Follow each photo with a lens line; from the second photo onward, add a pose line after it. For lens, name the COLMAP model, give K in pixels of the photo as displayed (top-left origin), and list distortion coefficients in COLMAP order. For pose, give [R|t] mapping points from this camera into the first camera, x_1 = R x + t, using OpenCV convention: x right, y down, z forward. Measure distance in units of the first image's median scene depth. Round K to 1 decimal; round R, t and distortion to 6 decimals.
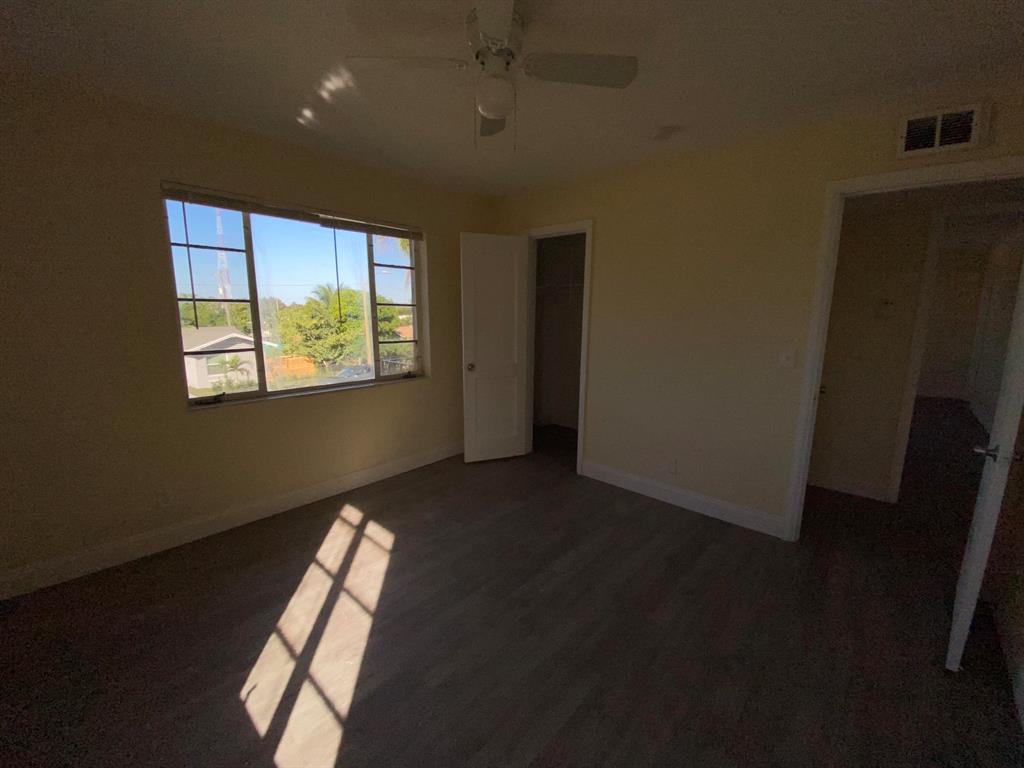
lens RADIAL K [[423.0, 0, 512.2], [0, 423.0, 384.0], [0, 0, 1]] dist [0.012753, -0.003006]
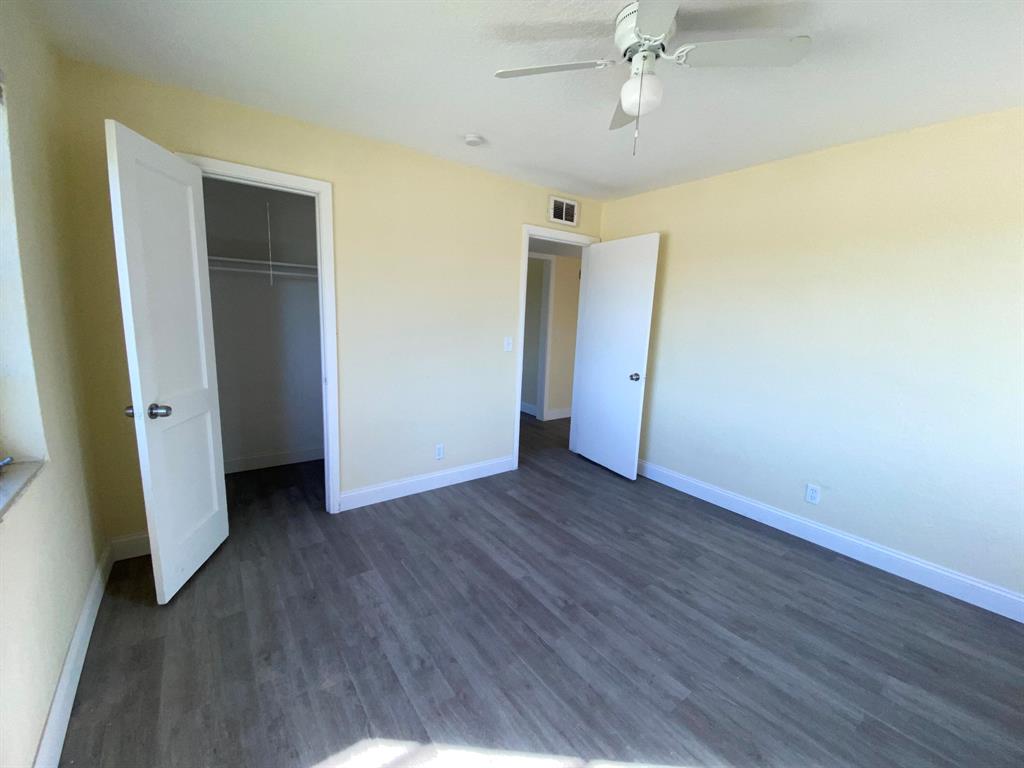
lens RADIAL K [[423.0, 0, 518.0], [0, 423.0, 376.7], [0, 0, 1]] dist [0.012753, -0.003006]
pose [[0.196148, -0.148437, 0.969274, -0.708988], [0.130304, 0.983655, 0.124270, -0.119513], [-0.971878, 0.101925, 0.212284, 0.694108]]
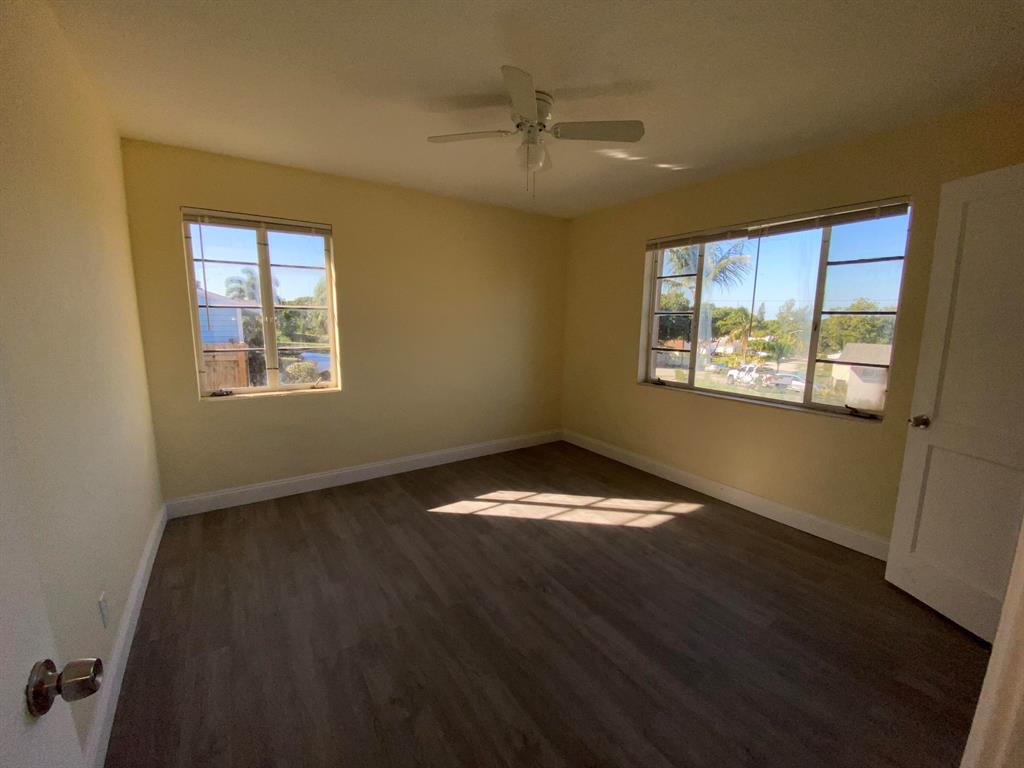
lens RADIAL K [[423.0, 0, 502.2], [0, 423.0, 384.4], [0, 0, 1]] dist [0.012753, -0.003006]
pose [[-0.269857, 0.137780, -0.952992, 0.828775], [-0.180484, 0.964931, 0.190613, -0.135091], [0.945834, 0.223438, -0.235526, 0.851179]]
